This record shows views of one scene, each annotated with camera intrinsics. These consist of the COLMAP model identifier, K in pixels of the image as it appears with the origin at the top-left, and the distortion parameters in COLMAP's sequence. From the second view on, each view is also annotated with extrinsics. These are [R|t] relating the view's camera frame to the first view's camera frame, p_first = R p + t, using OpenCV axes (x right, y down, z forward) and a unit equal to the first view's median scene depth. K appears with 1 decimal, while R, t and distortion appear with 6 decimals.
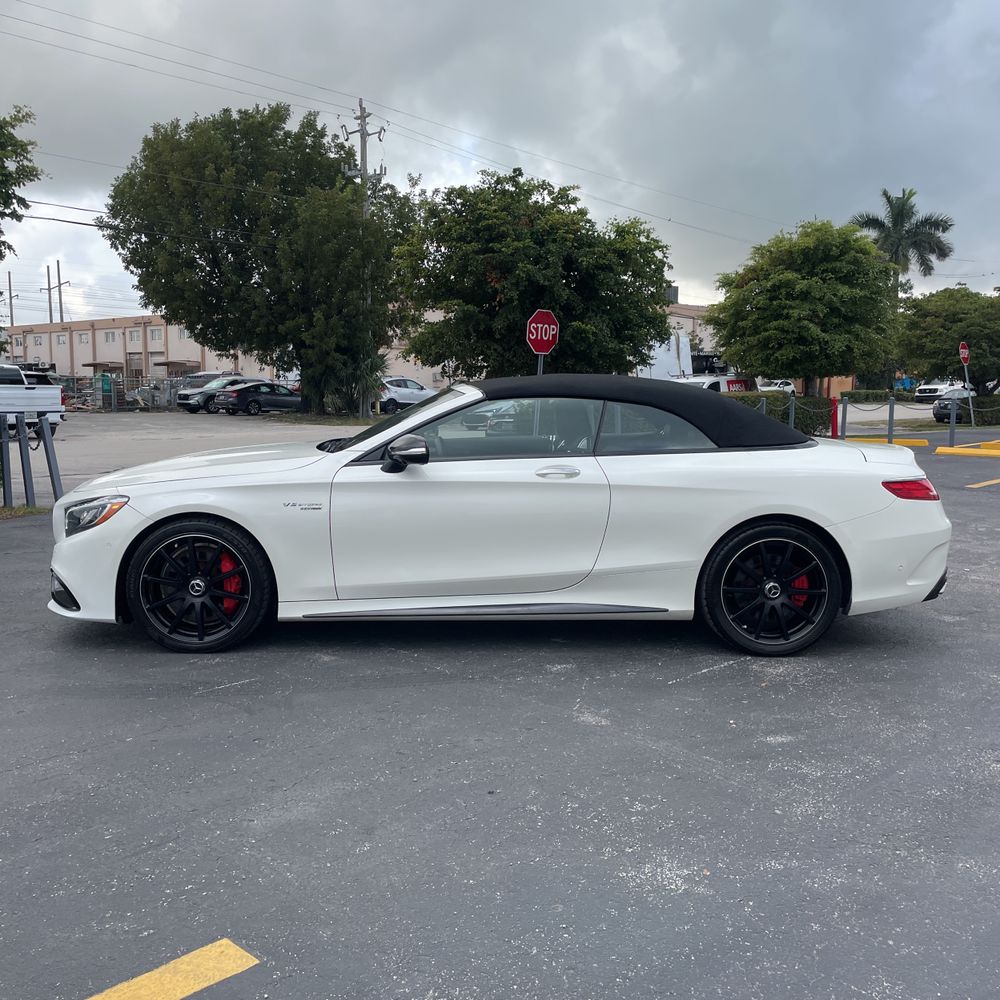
lens RADIAL K [[1034.1, 0, 504.7], [0, 1034.1, 498.7], [0, 0, 1]] dist [0.015488, 0.000000]
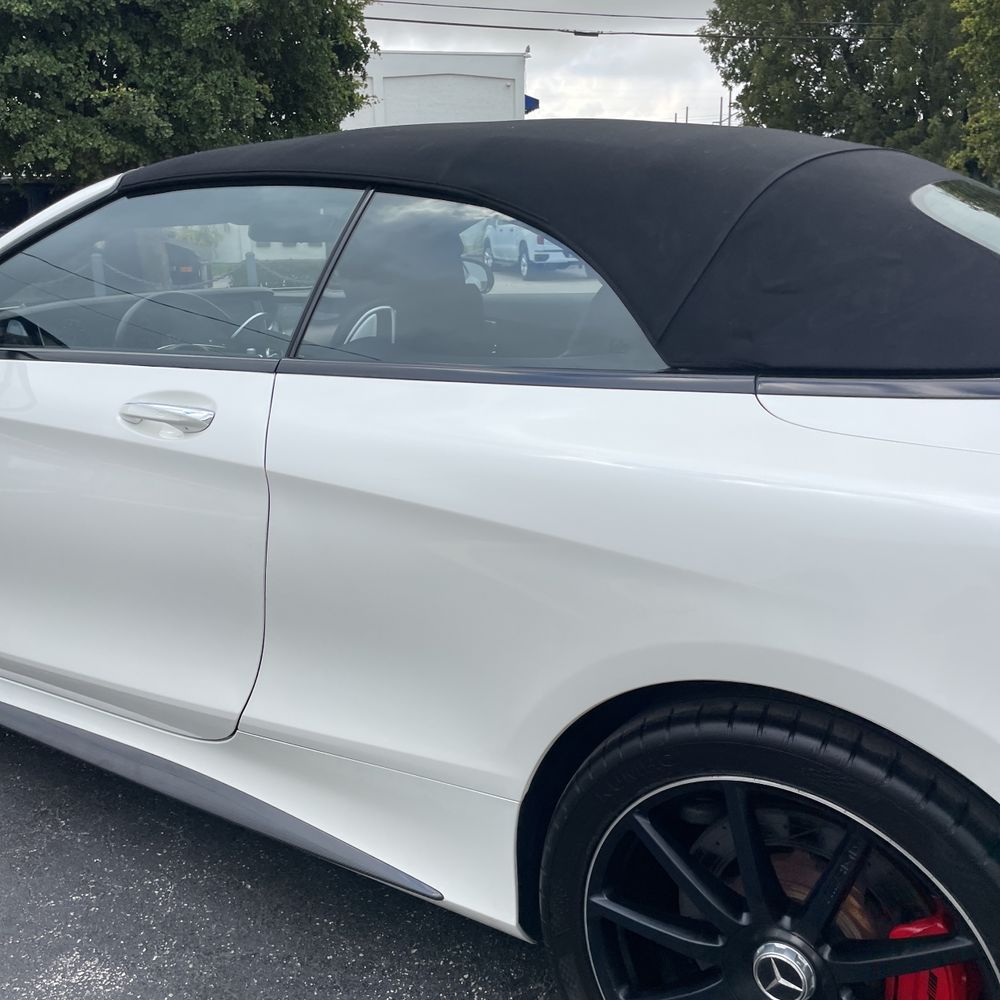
lens RADIAL K [[1034.1, 0, 495.0], [0, 1034.1, 499.2], [0, 0, 1]] dist [0.015488, 0.000000]
pose [[0.795328, 0.139072, -0.590010, 0.057301], [-0.047449, 0.984623, 0.168126, -0.010188], [0.604319, -0.105720, 0.789697, 0.135031]]
